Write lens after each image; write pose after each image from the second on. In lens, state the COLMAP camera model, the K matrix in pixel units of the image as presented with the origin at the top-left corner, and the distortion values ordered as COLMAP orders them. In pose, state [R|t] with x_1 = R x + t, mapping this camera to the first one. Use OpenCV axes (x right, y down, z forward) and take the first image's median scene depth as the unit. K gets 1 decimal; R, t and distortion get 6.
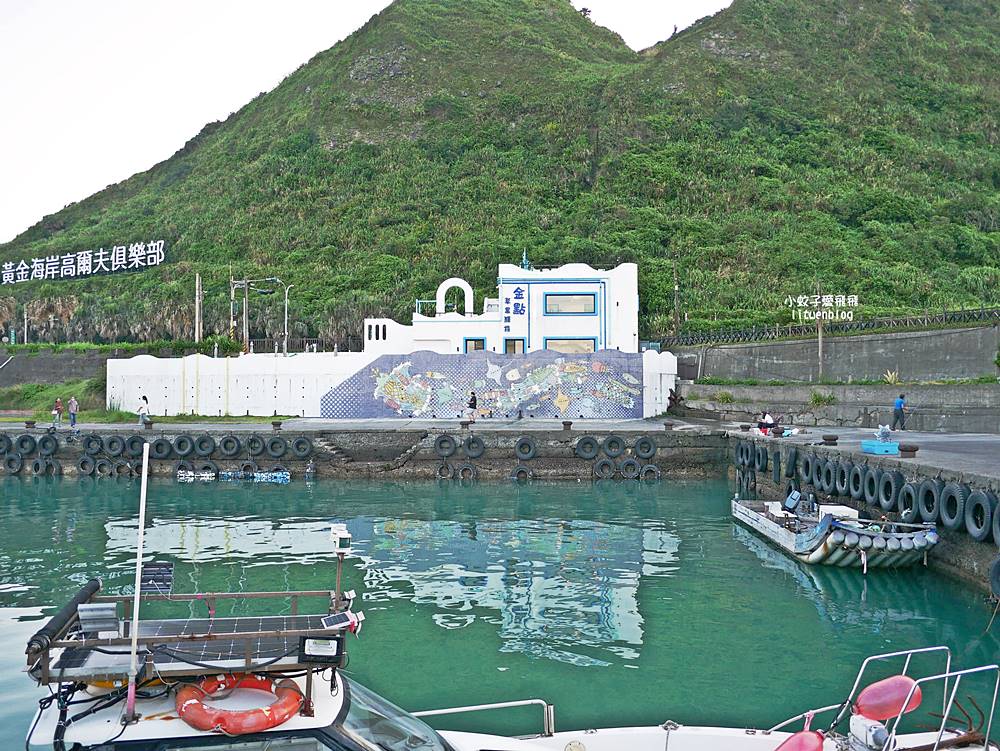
lens RADIAL K [[826.0, 0, 500.3], [0, 826.0, 376.6], [0, 0, 1]] dist [-0.019793, -0.000198]
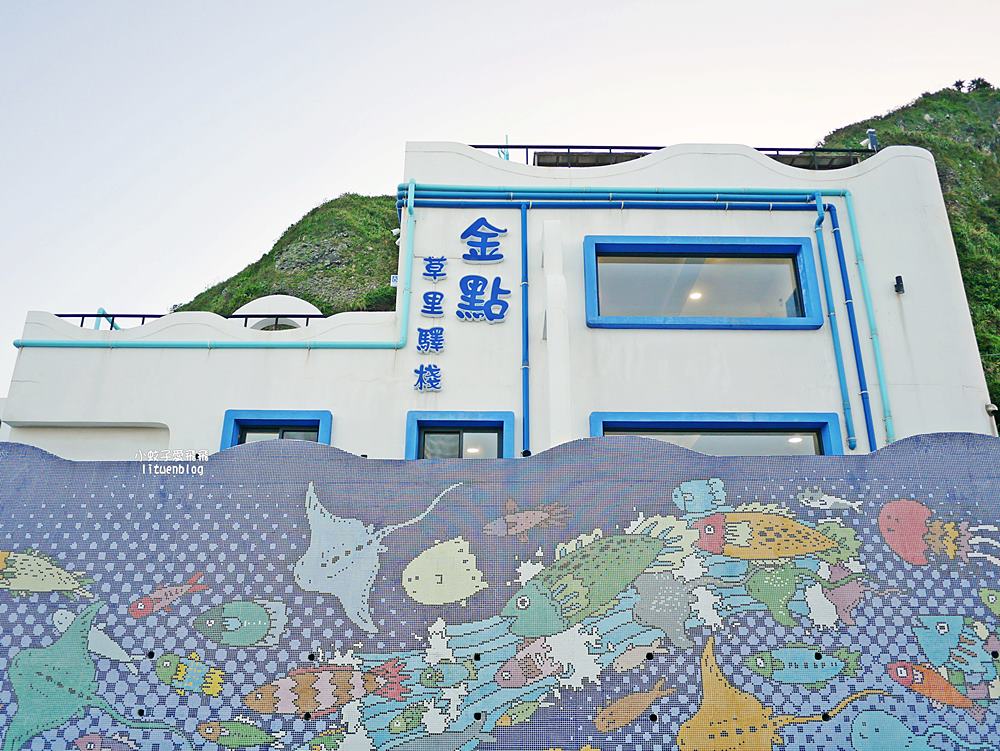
lens RADIAL K [[826.0, 0, 499.0], [0, 826.0, 378.6], [0, 0, 1]] dist [-0.019793, -0.000198]
pose [[0.999143, 0.023081, 0.034363, 0.019871], [-0.009769, 0.938148, -0.346097, 0.019695], [-0.040226, 0.345465, 0.937569, 0.788985]]
